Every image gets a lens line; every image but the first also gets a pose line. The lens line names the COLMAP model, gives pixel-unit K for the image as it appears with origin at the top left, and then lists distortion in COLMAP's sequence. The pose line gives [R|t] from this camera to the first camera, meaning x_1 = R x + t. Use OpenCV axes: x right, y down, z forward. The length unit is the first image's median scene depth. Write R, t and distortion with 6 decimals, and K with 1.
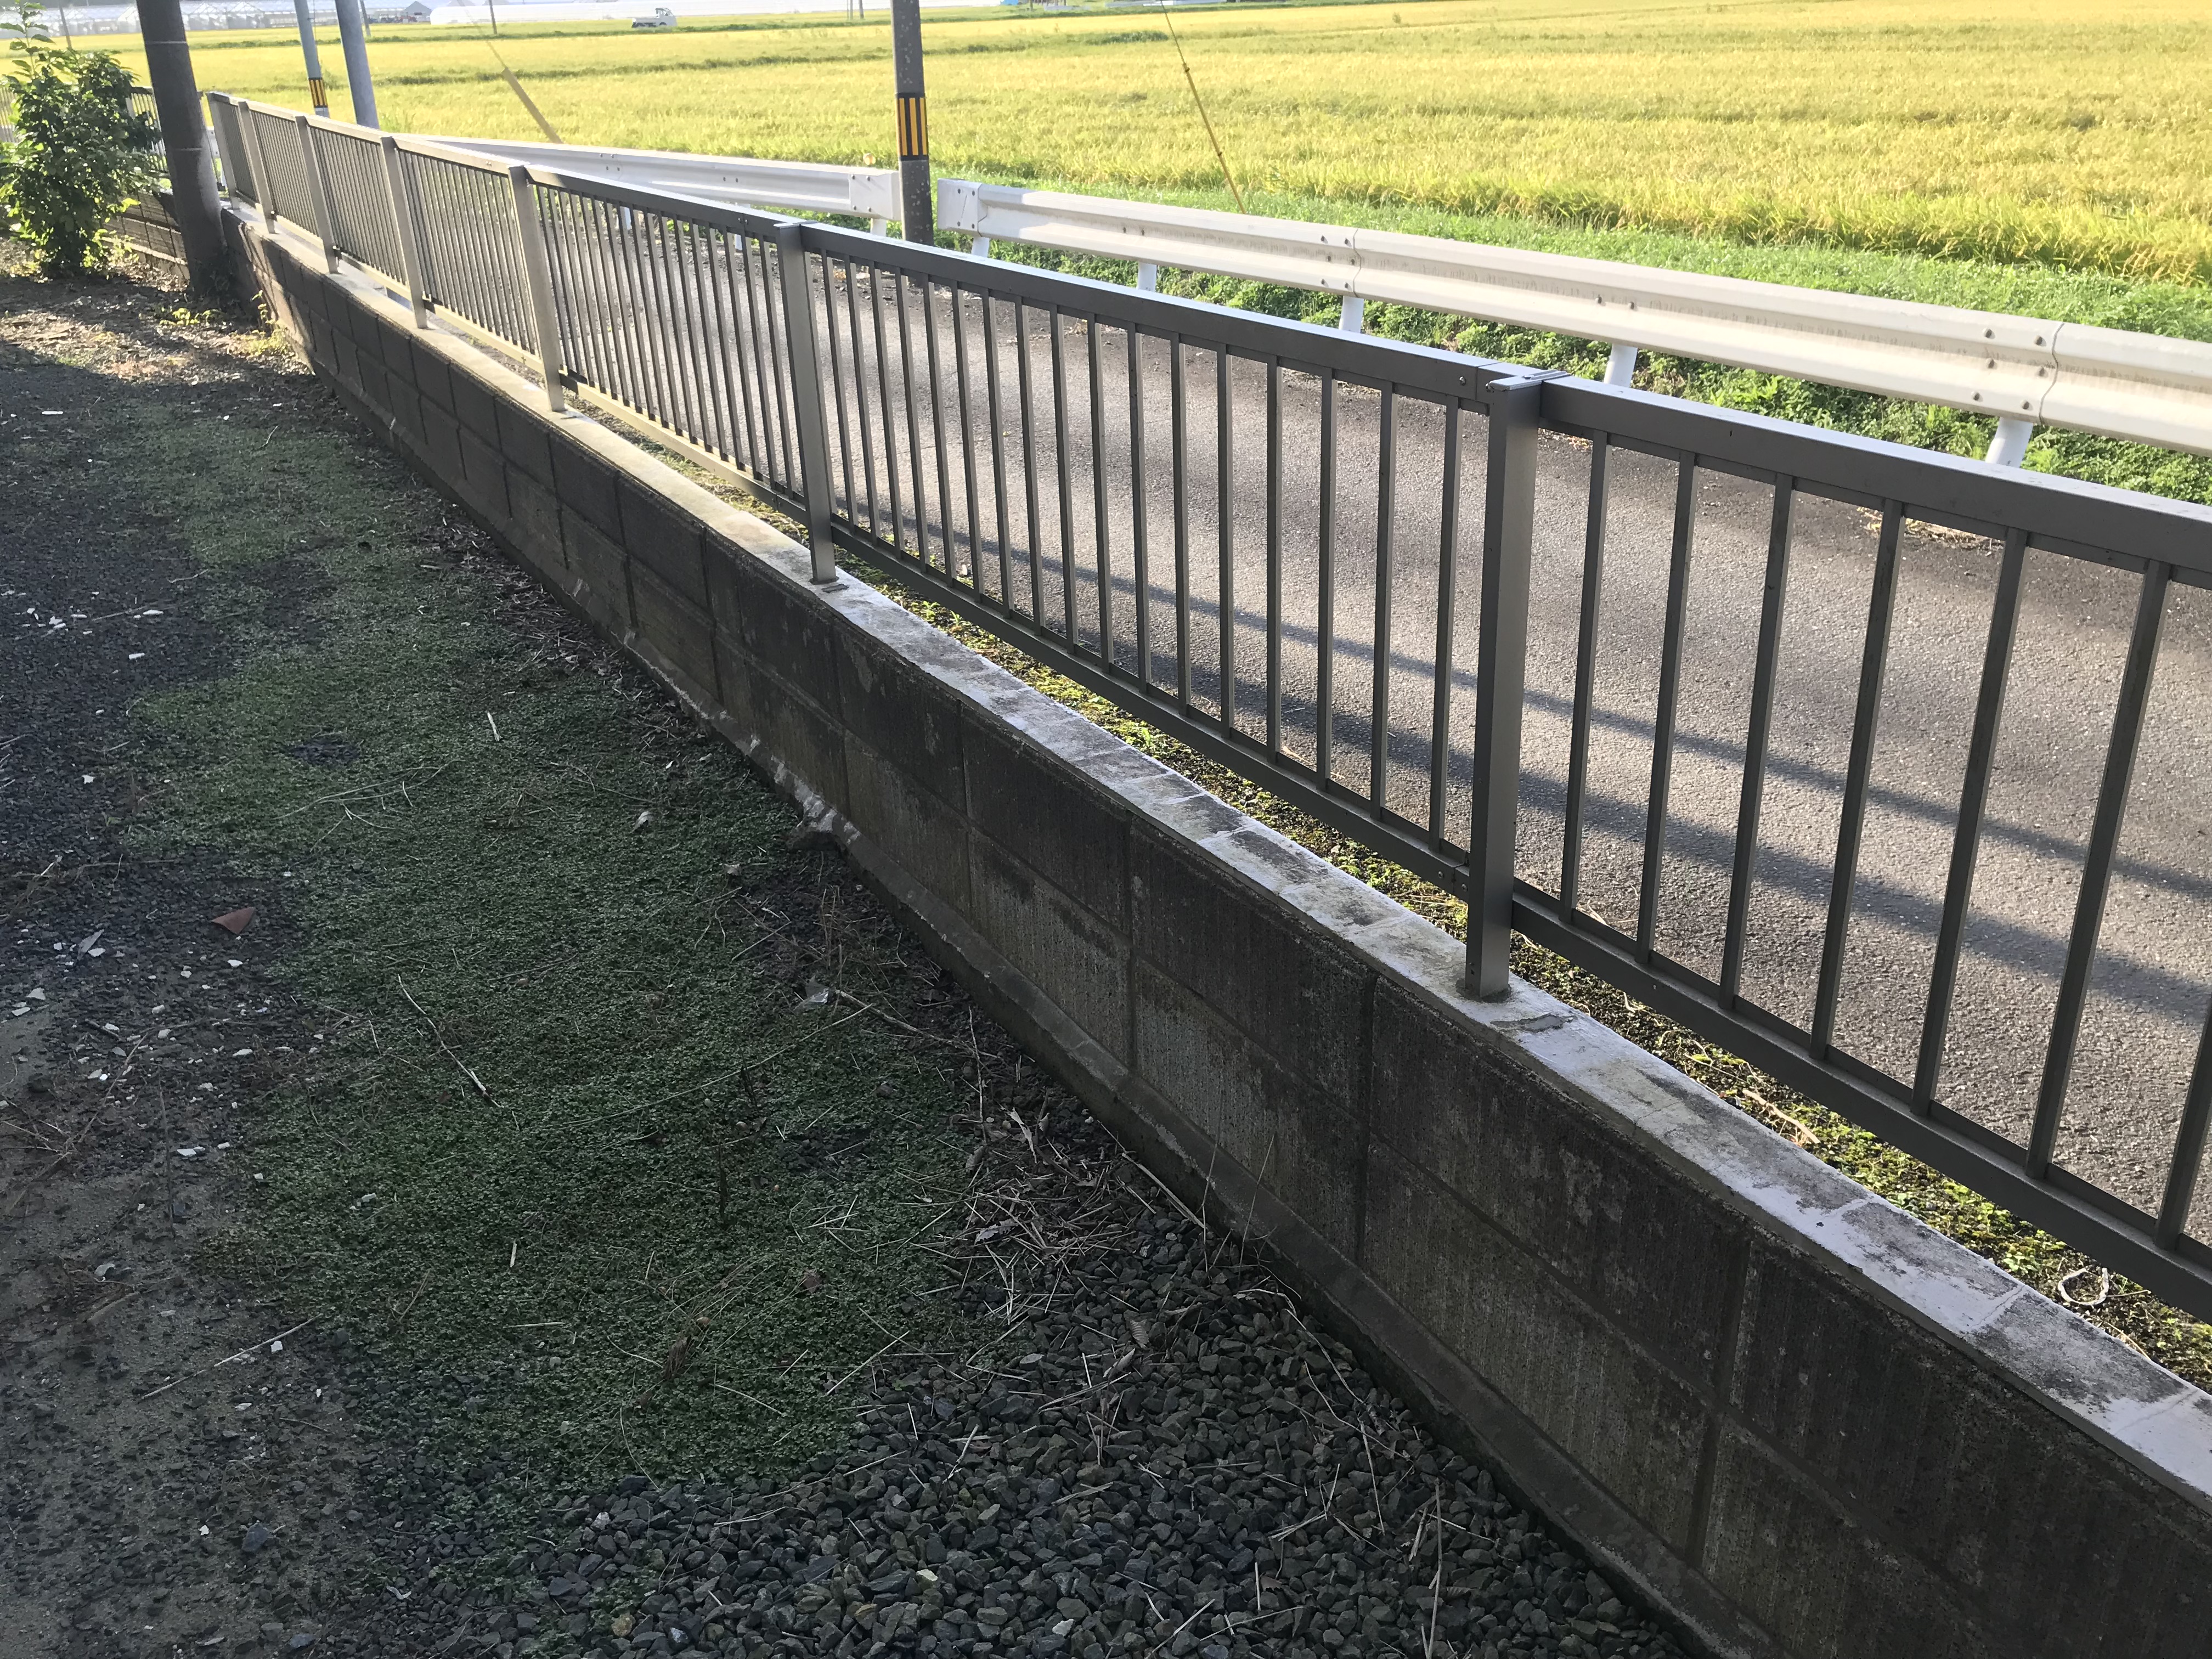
lens RADIAL K [[1822.2, 0, 1106.0], [0, 1822.2, 829.5], [0, 0, 1]] dist [-0.003907, 0.039823]
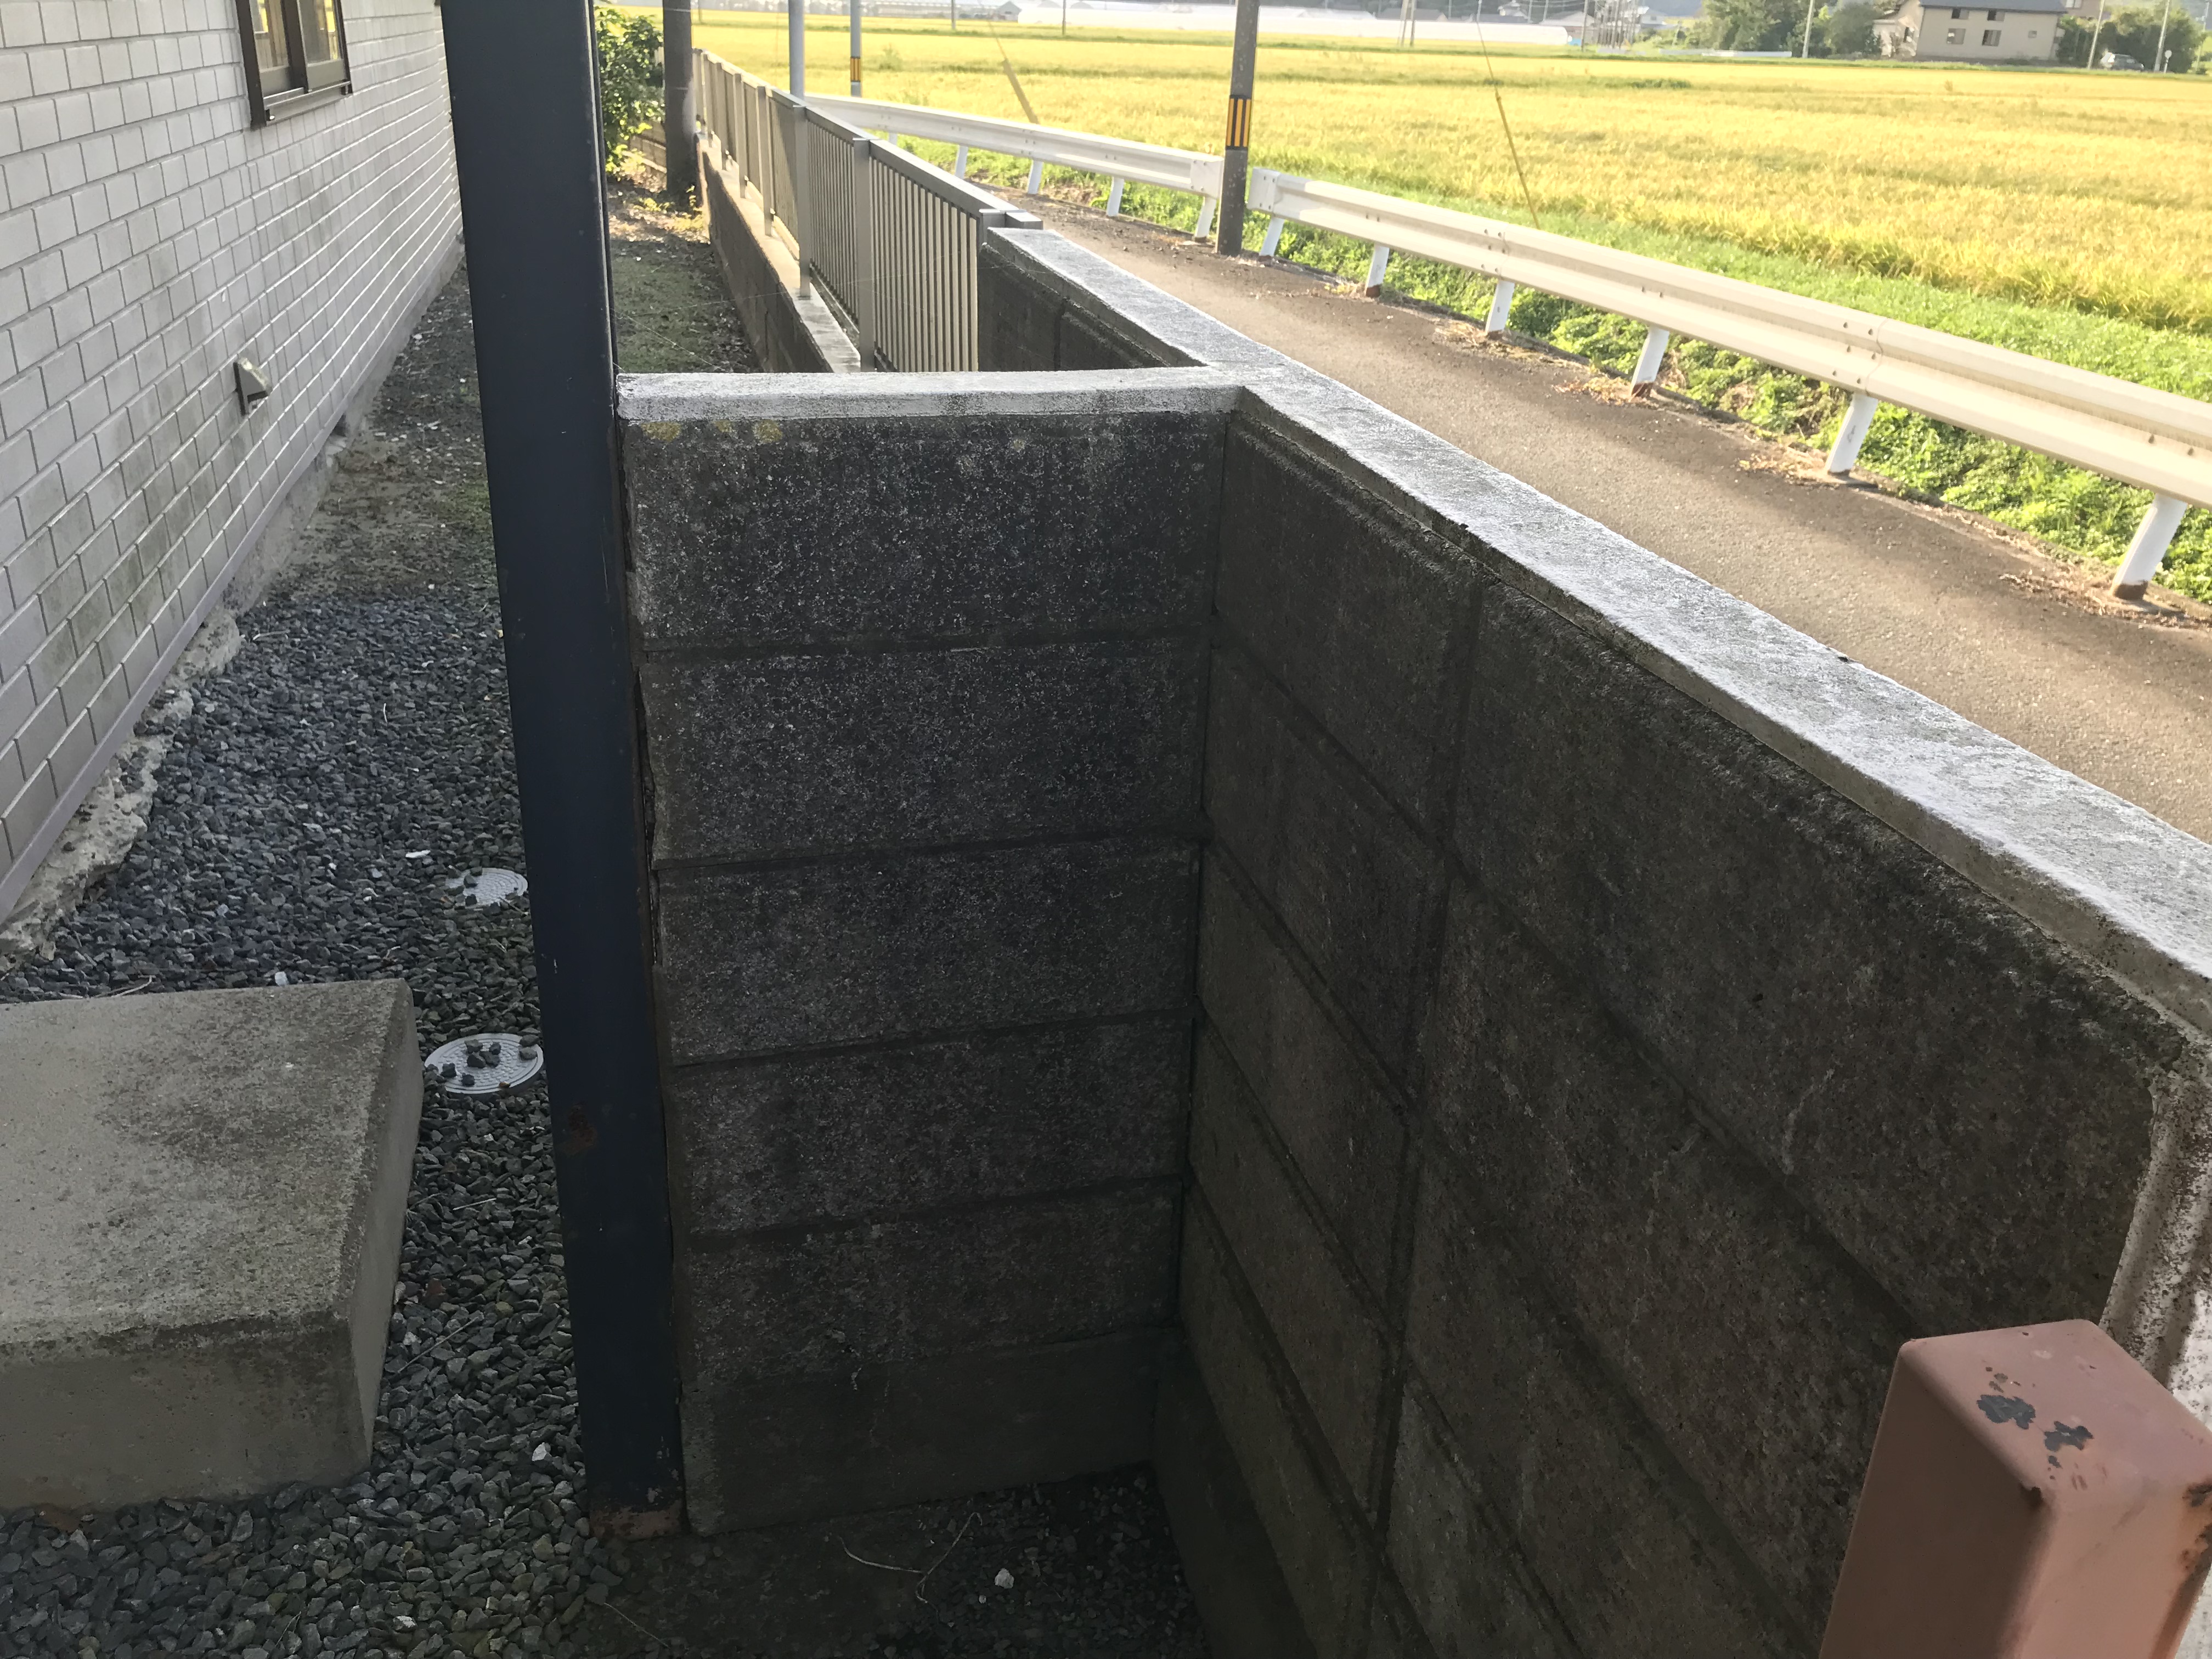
lens RADIAL K [[1822.2, 0, 1106.0], [0, 1822.2, 829.5], [0, 0, 1]] dist [-0.003907, 0.039823]
pose [[0.957524, 0.176365, -0.228132, 0.170946], [-0.179102, 0.983791, 0.008819, 0.084413], [0.225989, 0.032414, 0.973590, -0.191164]]
